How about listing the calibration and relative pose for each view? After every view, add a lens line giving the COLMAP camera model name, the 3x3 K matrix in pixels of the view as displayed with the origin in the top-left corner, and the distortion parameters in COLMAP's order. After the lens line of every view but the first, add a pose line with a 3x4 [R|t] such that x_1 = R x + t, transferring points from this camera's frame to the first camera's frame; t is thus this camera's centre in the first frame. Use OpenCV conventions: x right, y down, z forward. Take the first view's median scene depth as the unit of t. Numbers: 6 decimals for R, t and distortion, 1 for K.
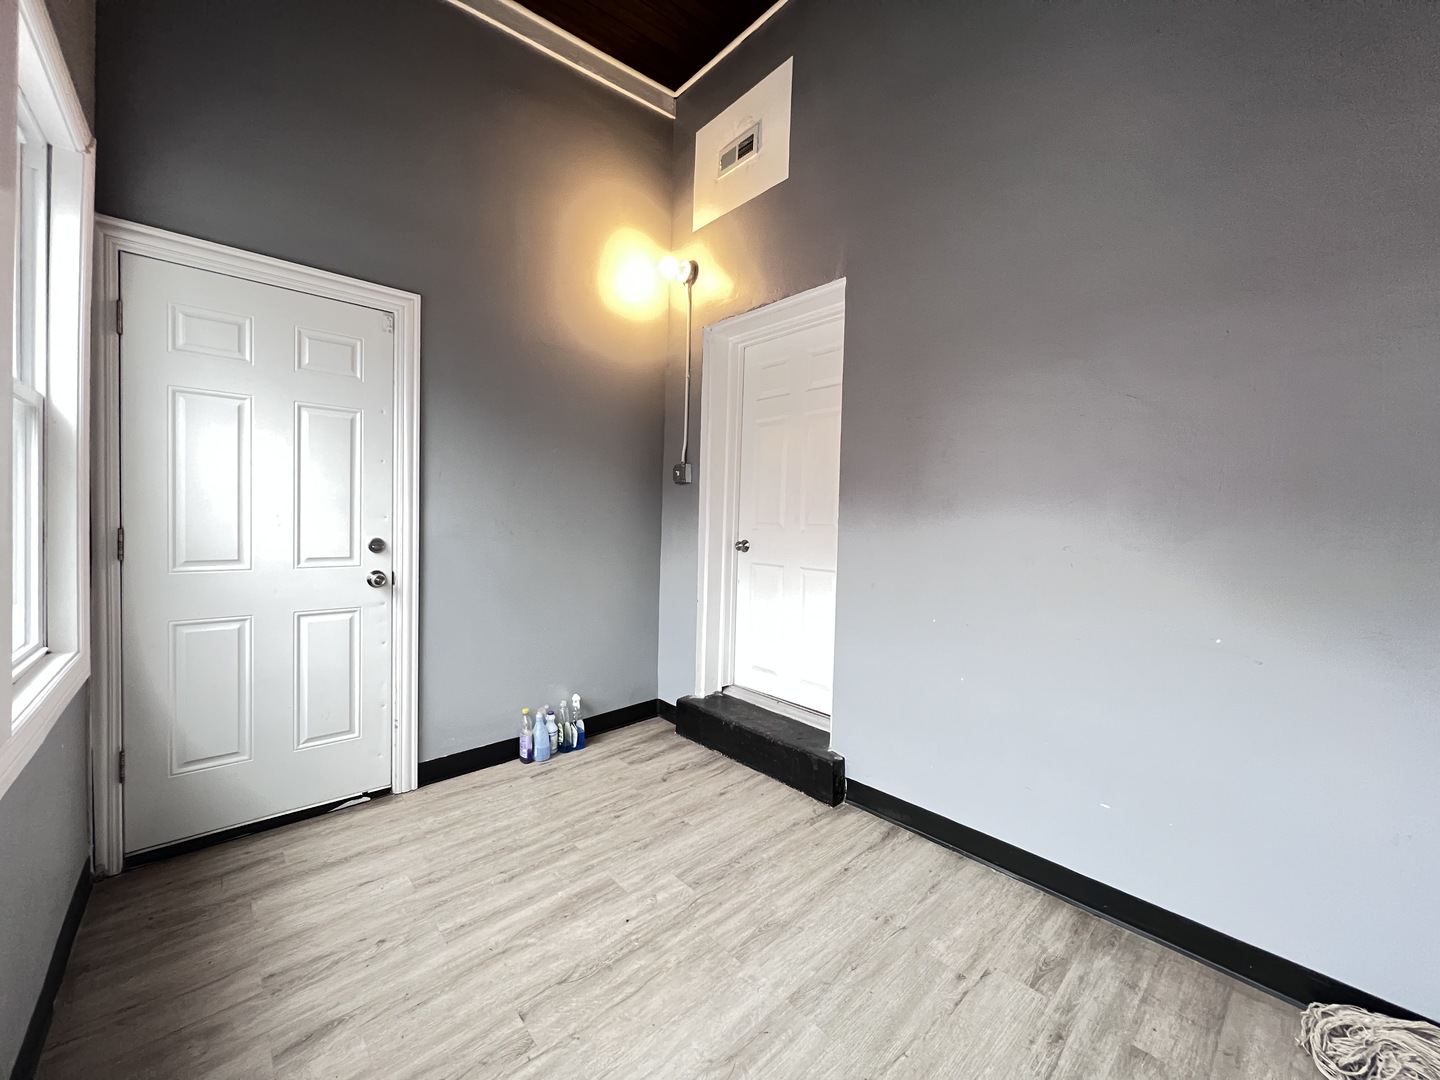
lens RADIAL K [[575.8, 0, 714.8], [0, 575.8, 536.6], [0, 0, 1]] dist [-0.002003, 0.000507]
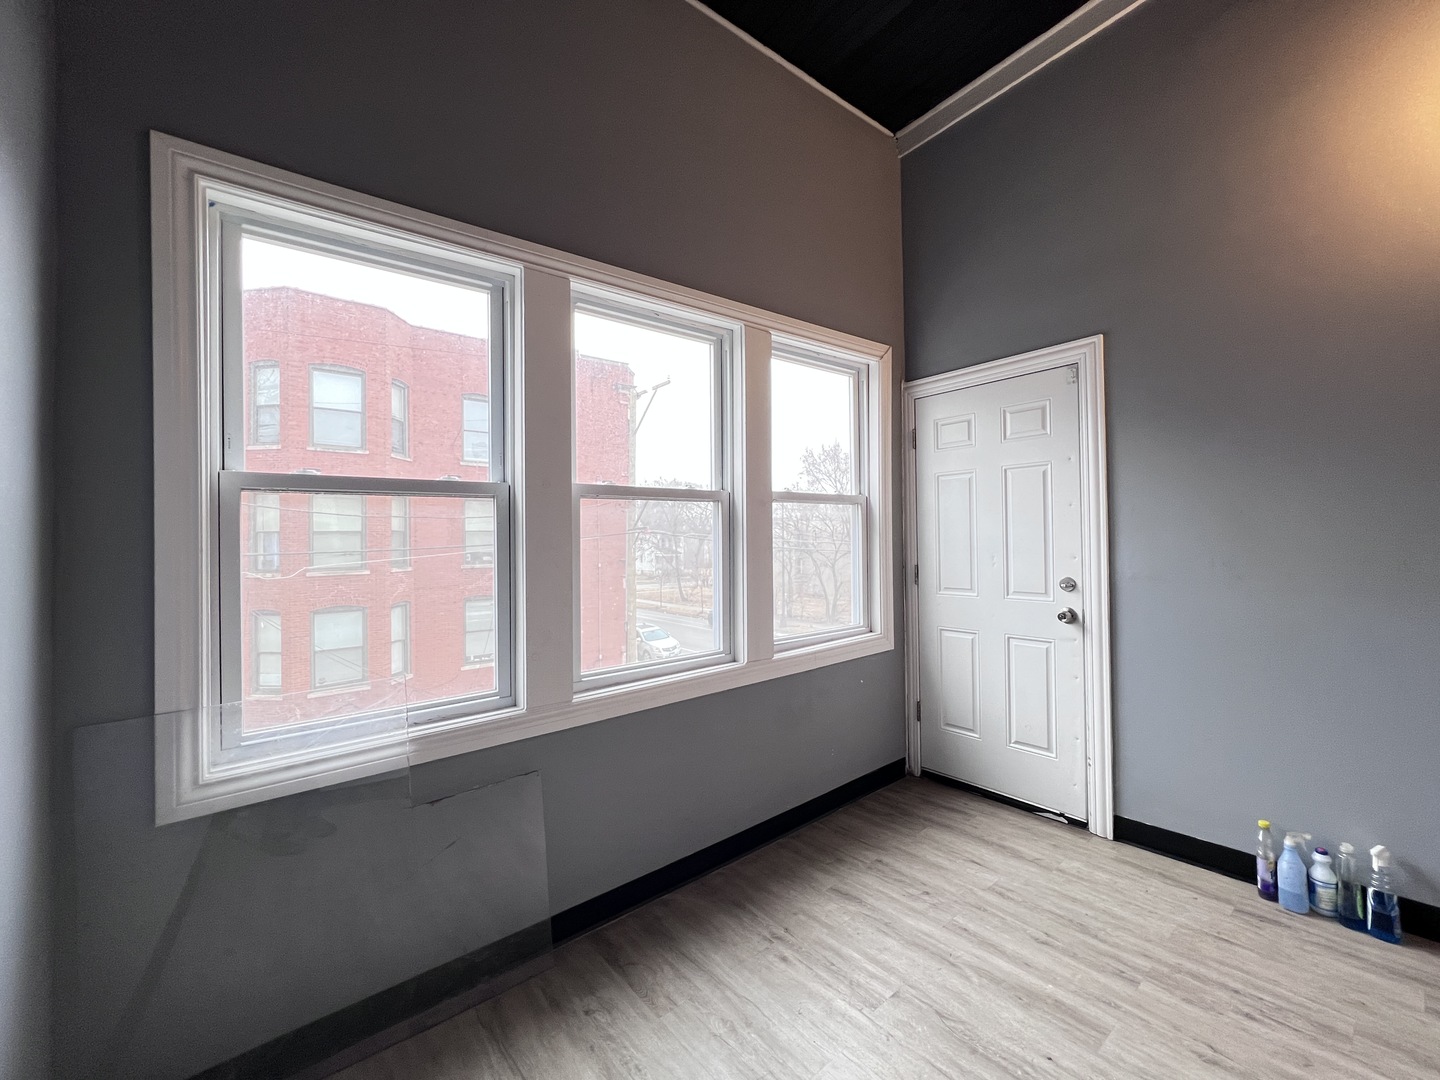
lens RADIAL K [[575.8, 0, 719.0], [0, 575.8, 534.6], [0, 0, 1]] dist [-0.002003, 0.000507]
pose [[-0.048533, -0.031778, -0.998316, 0.651669], [-0.016062, 0.999389, -0.031031, -0.041707], [0.998692, 0.014529, -0.049014, 0.510862]]
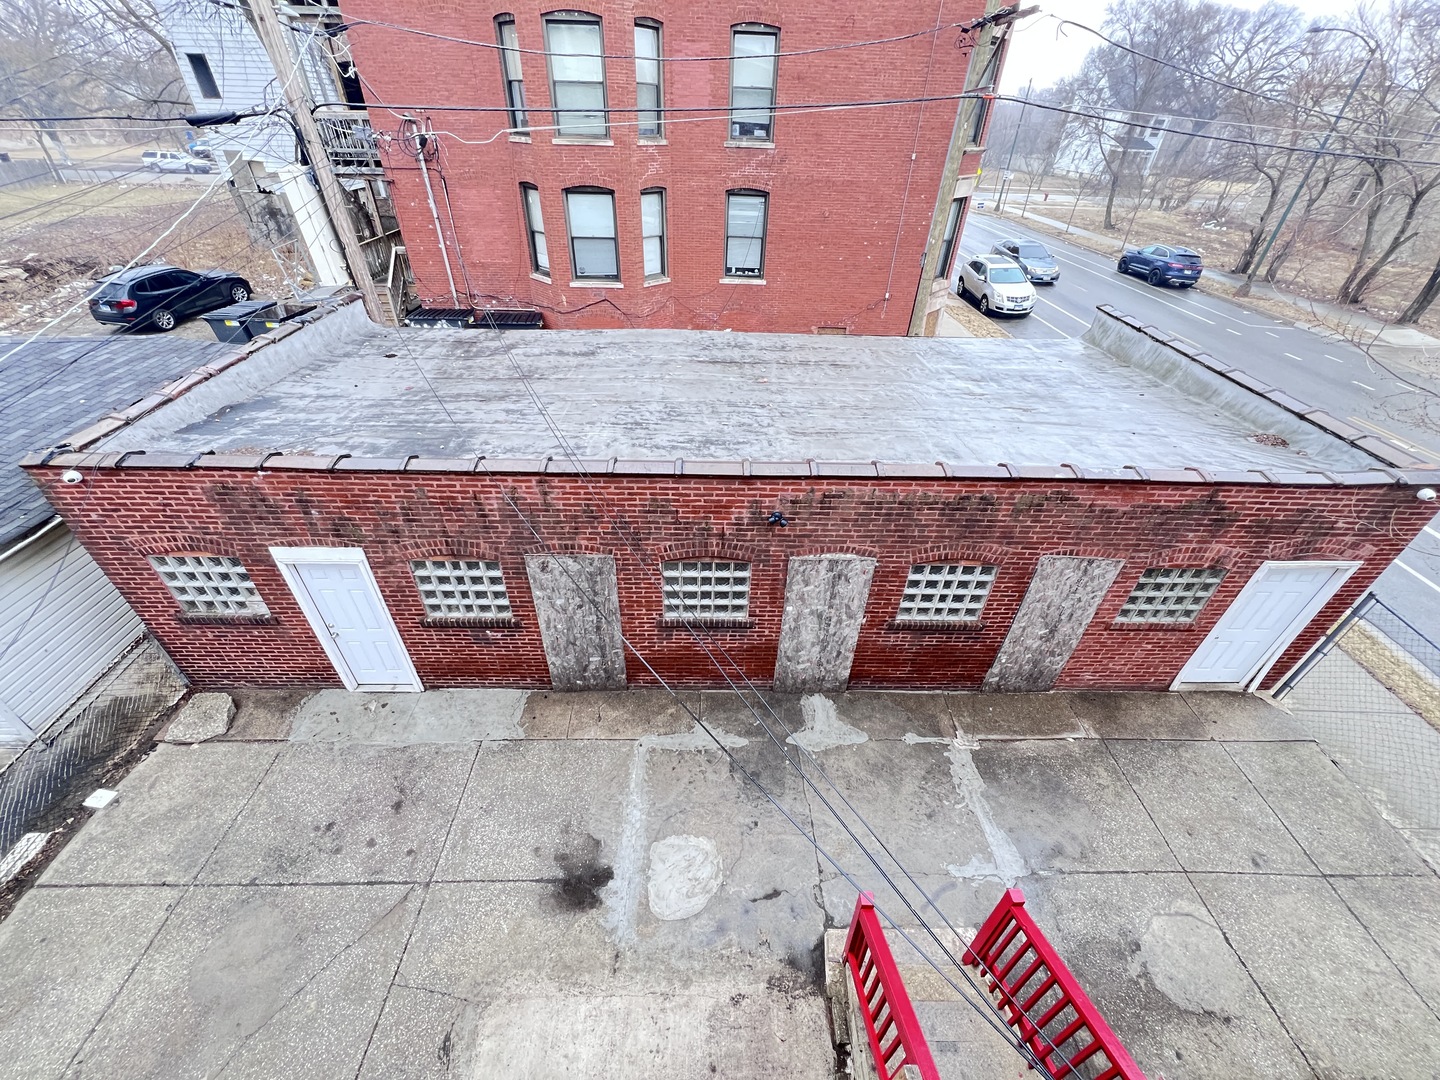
lens RADIAL K [[575.8, 0, 722.6], [0, 575.8, 532.7], [0, 0, 1]] dist [-0.002003, 0.000507]
pose [[-0.640019, 0.420683, -0.642963, 0.494944], [-0.067928, 0.802545, 0.592712, -0.046327], [0.765350, 0.423022, -0.485068, 0.579334]]
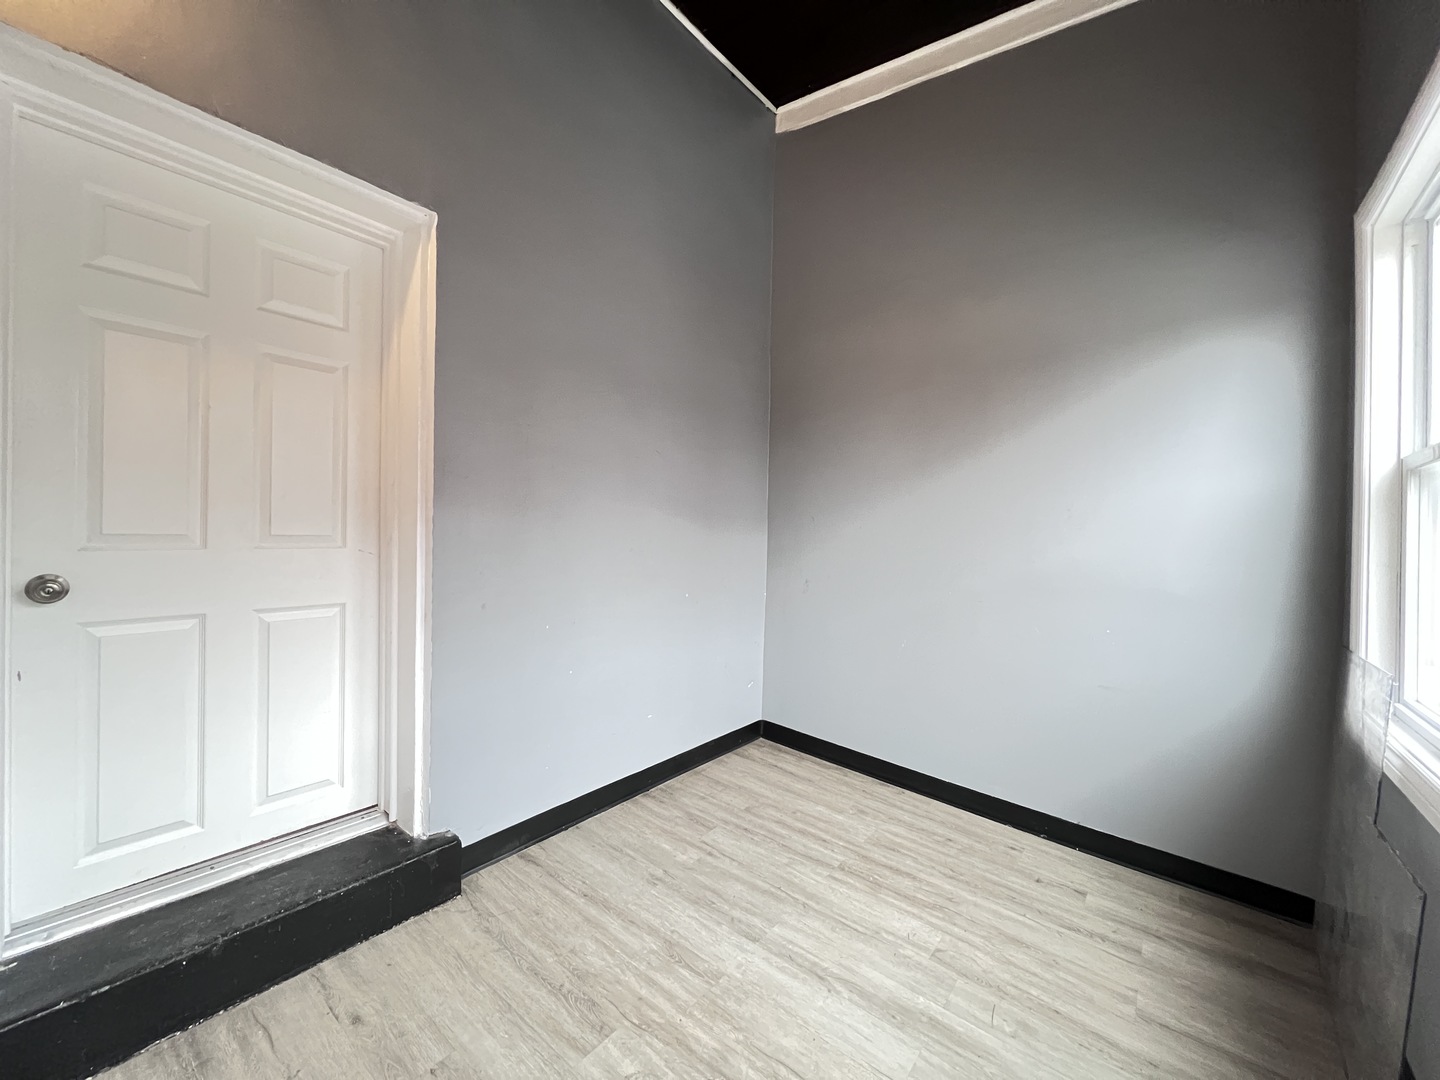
lens RADIAL K [[575.8, 0, 719.2], [0, 575.8, 538.9], [0, 0, 1]] dist [-0.002003, 0.000507]
pose [[-0.169602, -0.036620, 0.984832, -0.774845], [0.006632, 0.999244, 0.038298, -0.057818], [-0.985490, 0.013027, -0.169231, 0.979353]]
